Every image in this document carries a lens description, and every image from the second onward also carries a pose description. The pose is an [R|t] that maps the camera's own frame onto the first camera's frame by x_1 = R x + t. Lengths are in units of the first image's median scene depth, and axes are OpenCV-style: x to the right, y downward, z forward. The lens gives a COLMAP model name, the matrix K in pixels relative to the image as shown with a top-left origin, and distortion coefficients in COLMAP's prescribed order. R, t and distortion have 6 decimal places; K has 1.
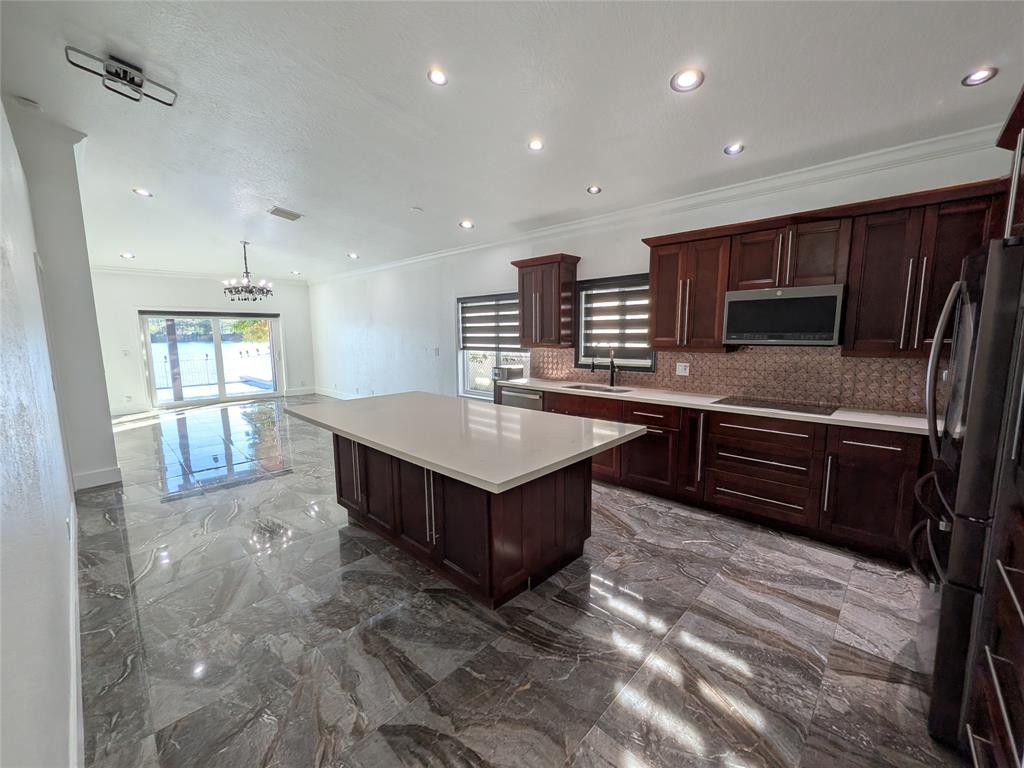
lens RADIAL K [[412.1, 0, 506.6], [0, 412.1, 383.8], [0, 0, 1]] dist [0.008279, 0.000340]
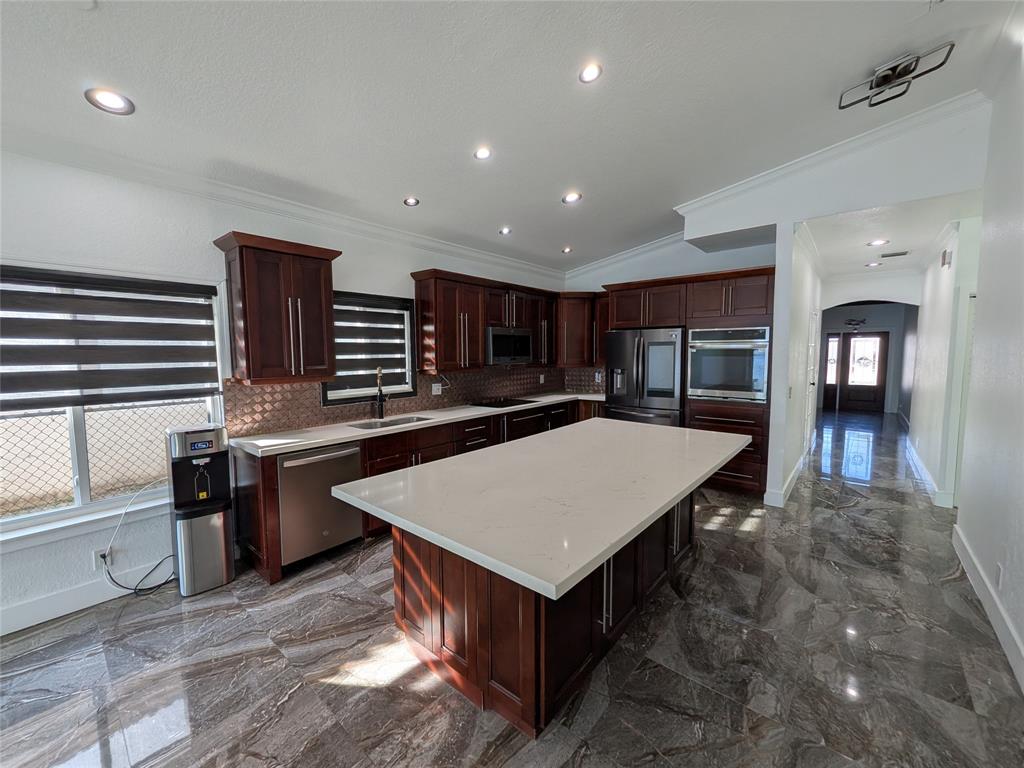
lens RADIAL K [[412.1, 0, 506.6], [0, 412.1, 383.8], [0, 0, 1]] dist [0.008279, 0.000340]
pose [[-0.061183, -0.077228, 0.995134, -0.647404], [0.127722, 0.988200, 0.084542, -0.108725], [-0.989921, 0.132273, -0.050598, 0.777688]]
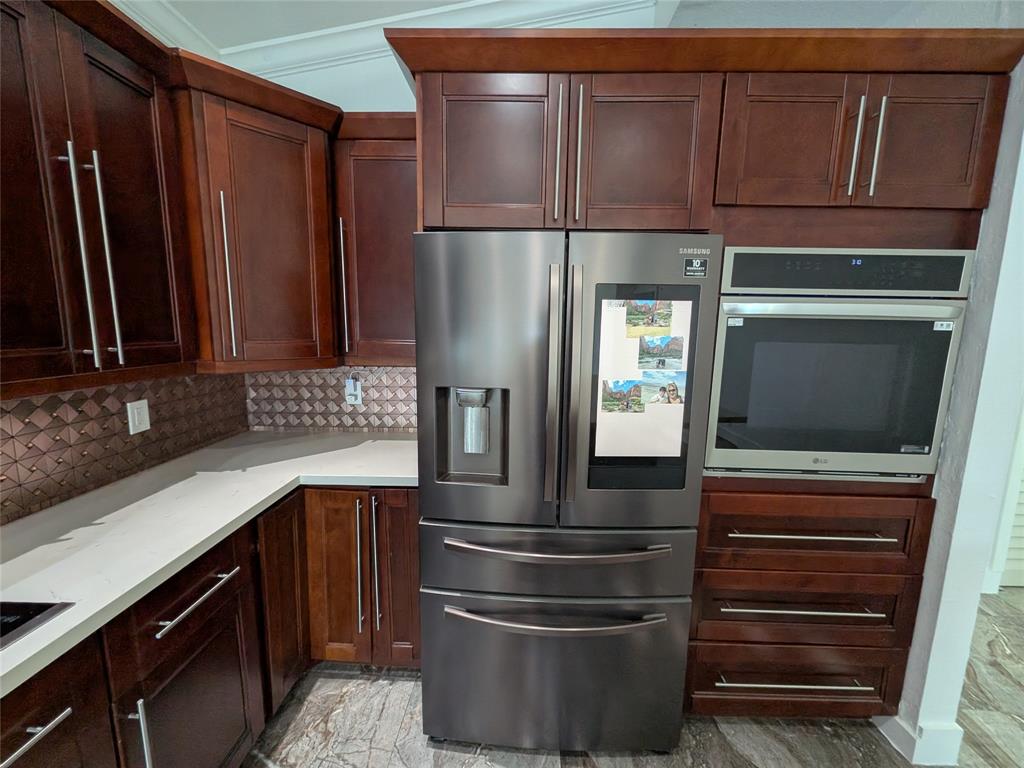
lens RADIAL K [[406.1, 0, 512.0], [0, 406.1, 384.0], [0, 0, 1]] dist [0.000854, 0.000104]
pose [[-0.682839, -0.116350, 0.721245, 0.227100], [0.070810, 0.972048, 0.223848, -0.078178], [-0.727130, 0.203923, -0.655513, 0.581214]]
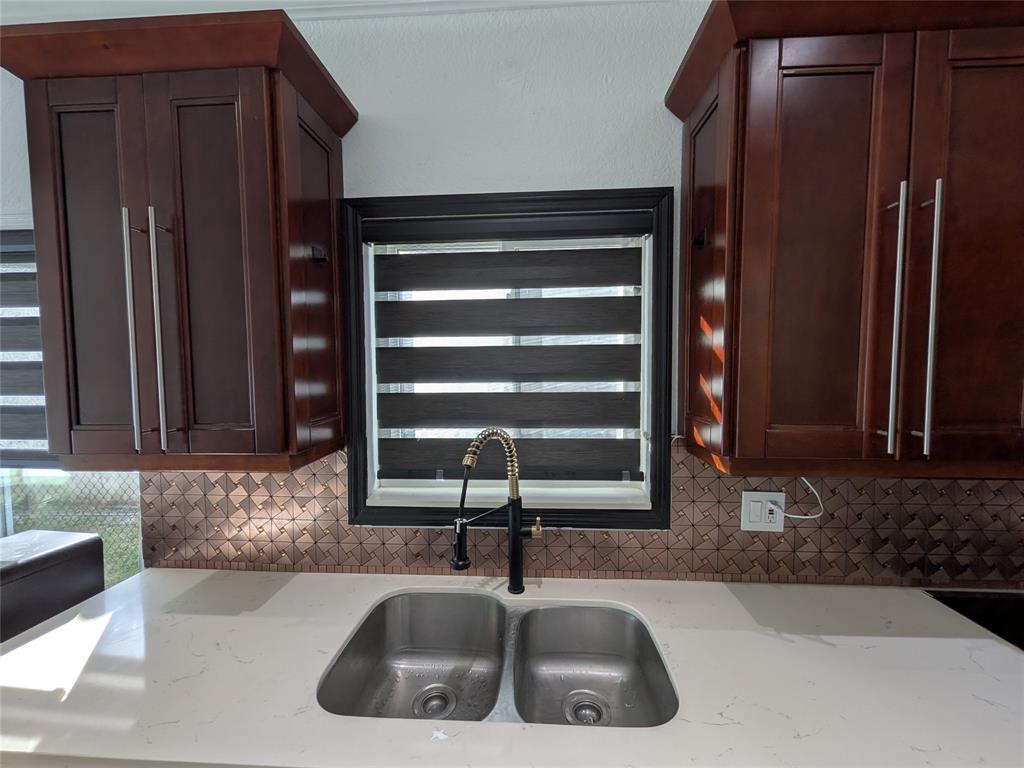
lens RADIAL K [[411.7, 0, 512.3], [0, 411.7, 386.9], [0, 0, 1]] dist [0.002152, 0.000070]
pose [[0.755897, -0.032503, 0.653884, 0.080067], [0.082964, 0.995471, -0.046425, -0.115871], [-0.649413, 0.089341, 0.755169, 0.792728]]
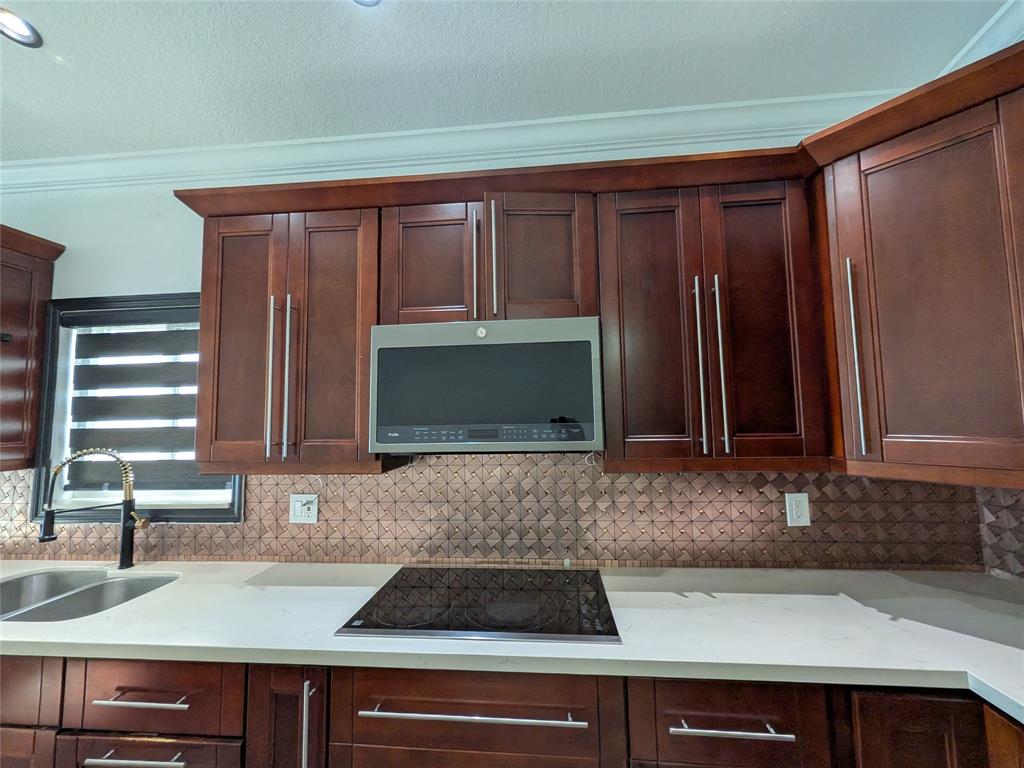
lens RADIAL K [[413.0, 0, 515.9], [0, 413.0, 383.0], [0, 0, 1]] dist [0.001570, 0.000012]
pose [[0.773611, 0.038081, 0.632515, 0.287654], [0.093334, 0.980457, -0.173184, -0.061843], [-0.626749, 0.193012, 0.754939, 0.457508]]
